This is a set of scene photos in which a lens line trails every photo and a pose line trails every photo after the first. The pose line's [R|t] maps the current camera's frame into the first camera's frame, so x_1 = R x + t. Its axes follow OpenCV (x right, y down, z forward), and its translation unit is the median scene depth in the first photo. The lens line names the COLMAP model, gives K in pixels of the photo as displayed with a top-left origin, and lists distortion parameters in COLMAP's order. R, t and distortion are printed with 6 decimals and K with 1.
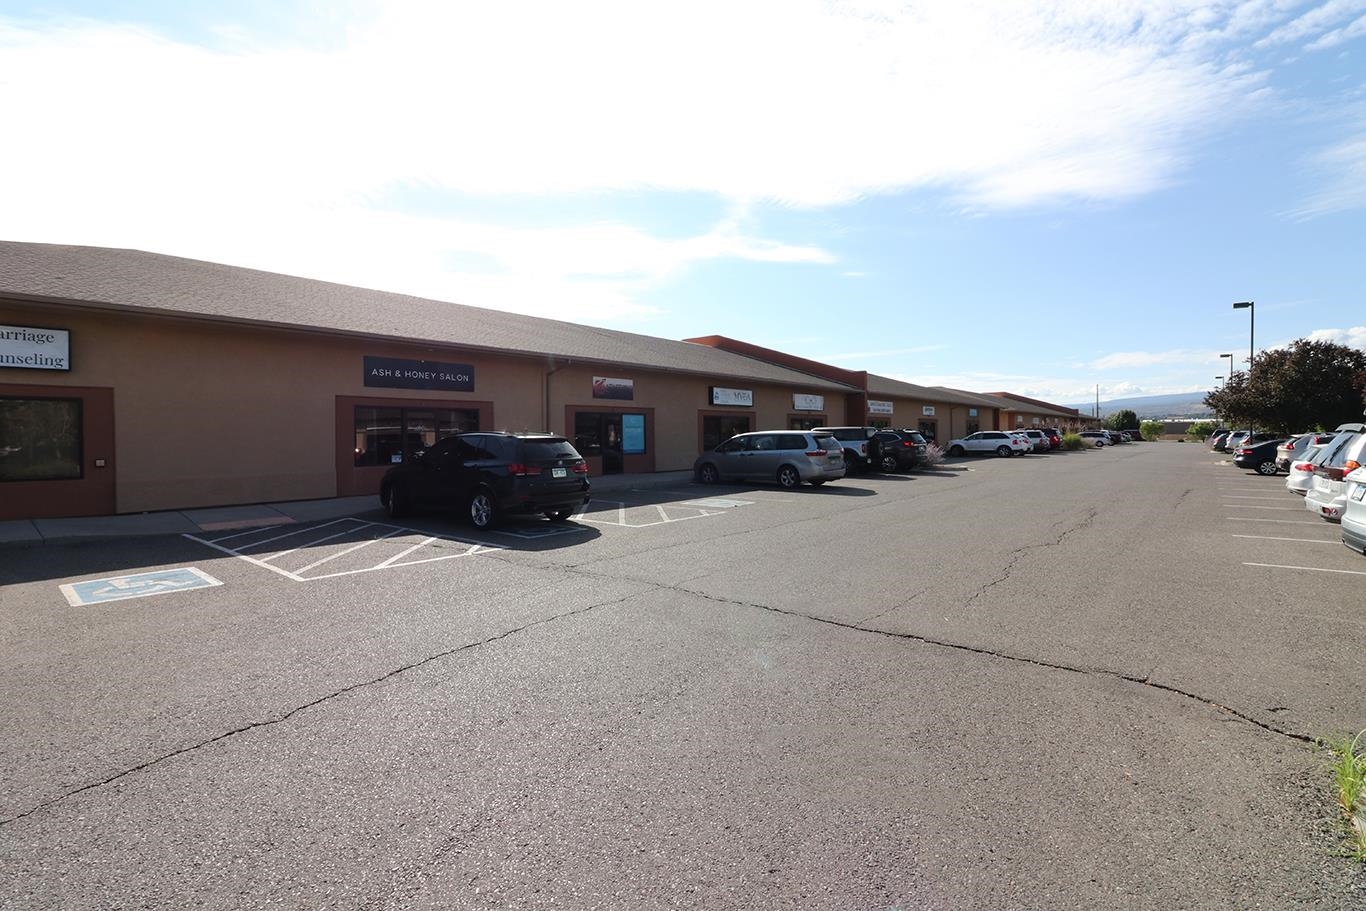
lens RADIAL K [[649.9, 0, 683.0], [0, 649.9, 455.5], [0, 0, 1]] dist [-0.001042, -0.009956]
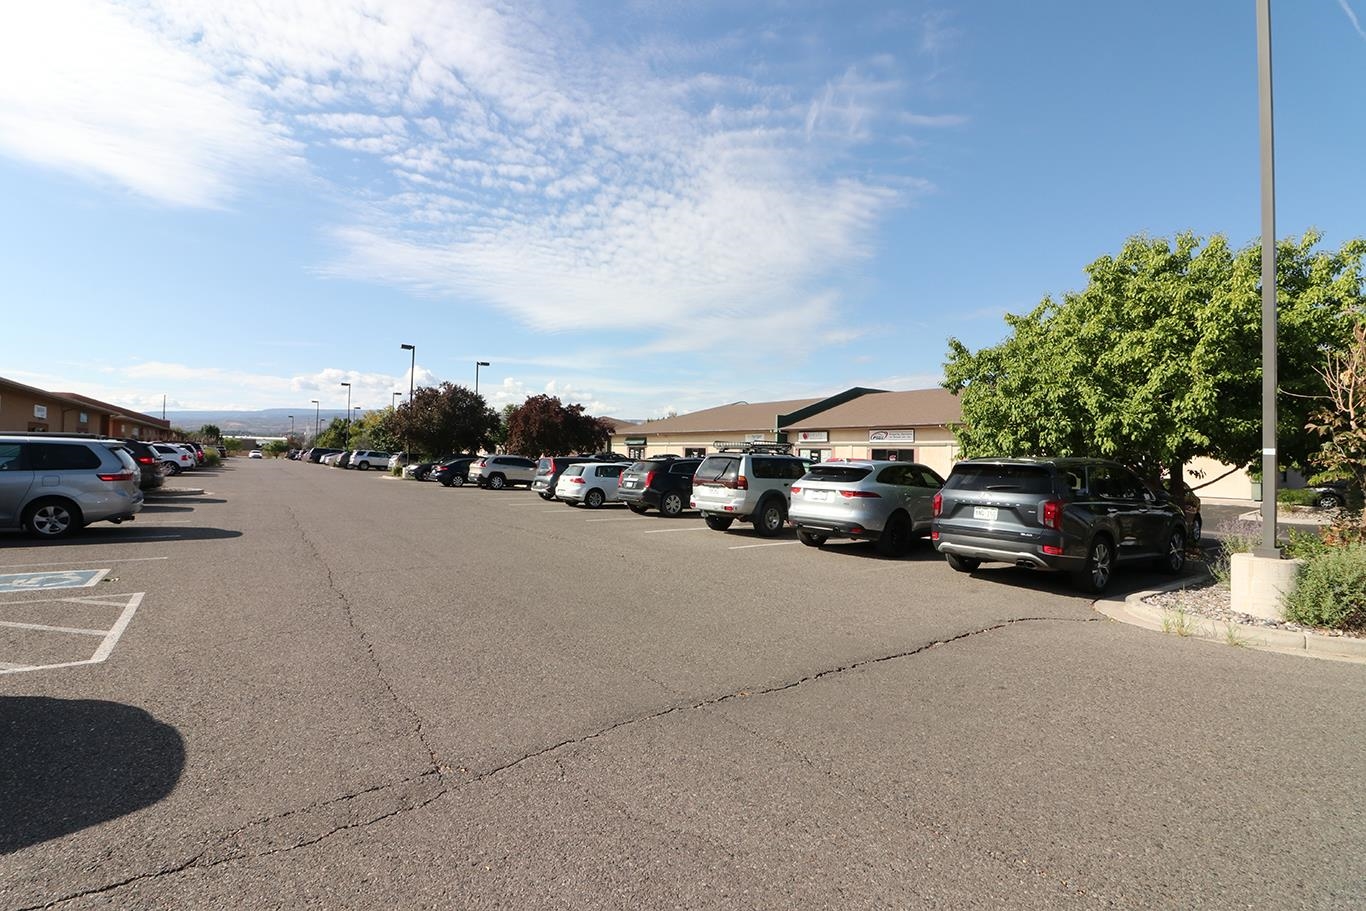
lens RADIAL K [[630.1, 0, 683.0], [0, 630.1, 455.5], [0, 0, 1]] dist [0.000574, -0.014633]
pose [[0.234337, 0.013814, 0.972057, -0.041198], [0.008827, 0.999828, -0.016336, -0.001437], [-0.972115, 0.012409, 0.234175, 0.058238]]
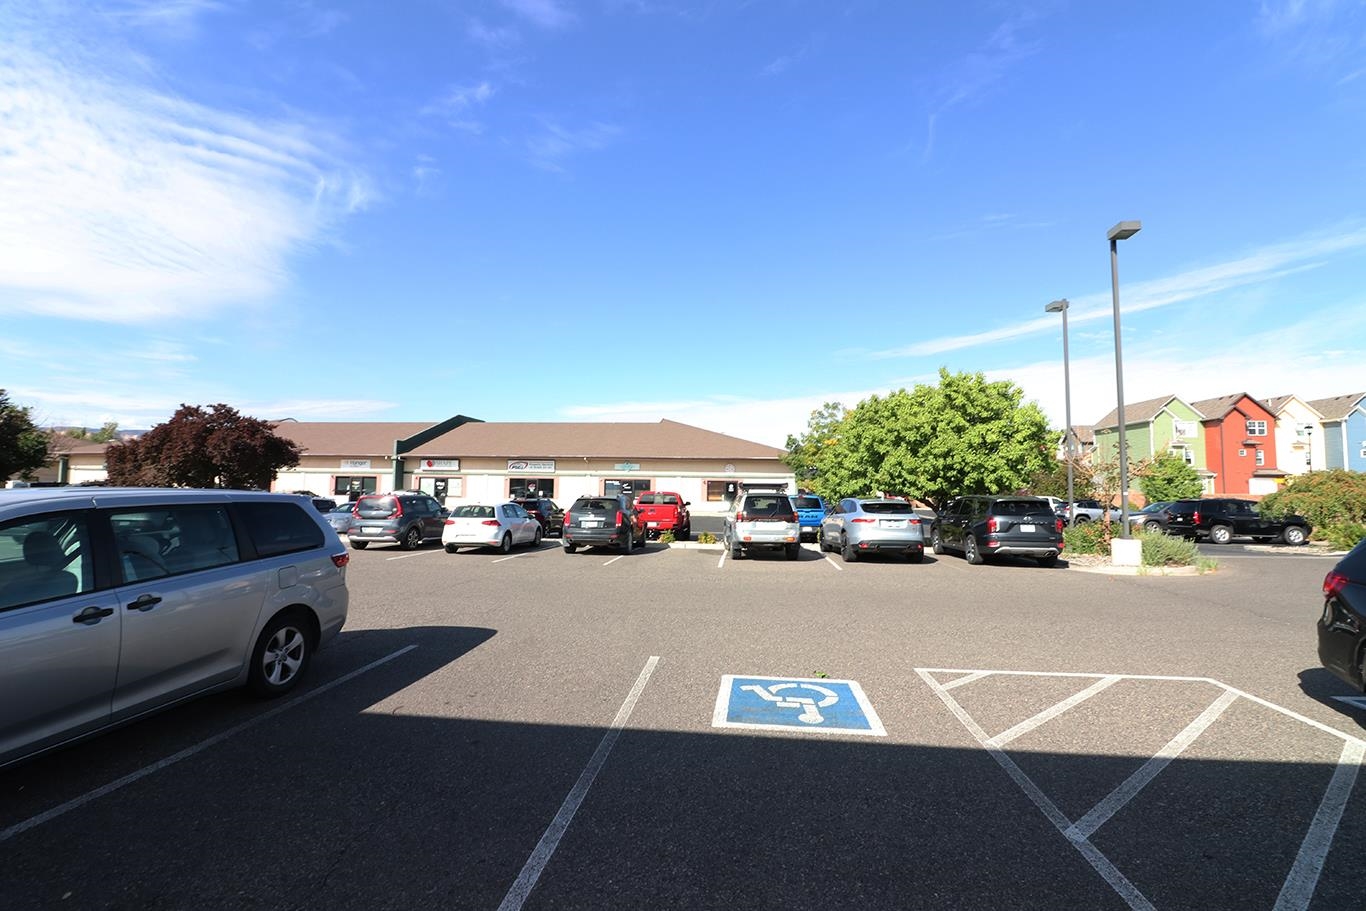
lens RADIAL K [[630.1, 0, 683.0], [0, 630.1, 455.5], [0, 0, 1]] dist [0.000574, -0.014633]
pose [[-0.566820, 0.044555, 0.822636, -0.028911], [0.017859, 0.998966, -0.041800, -0.006678], [-0.823648, -0.009001, -0.567030, 0.175864]]
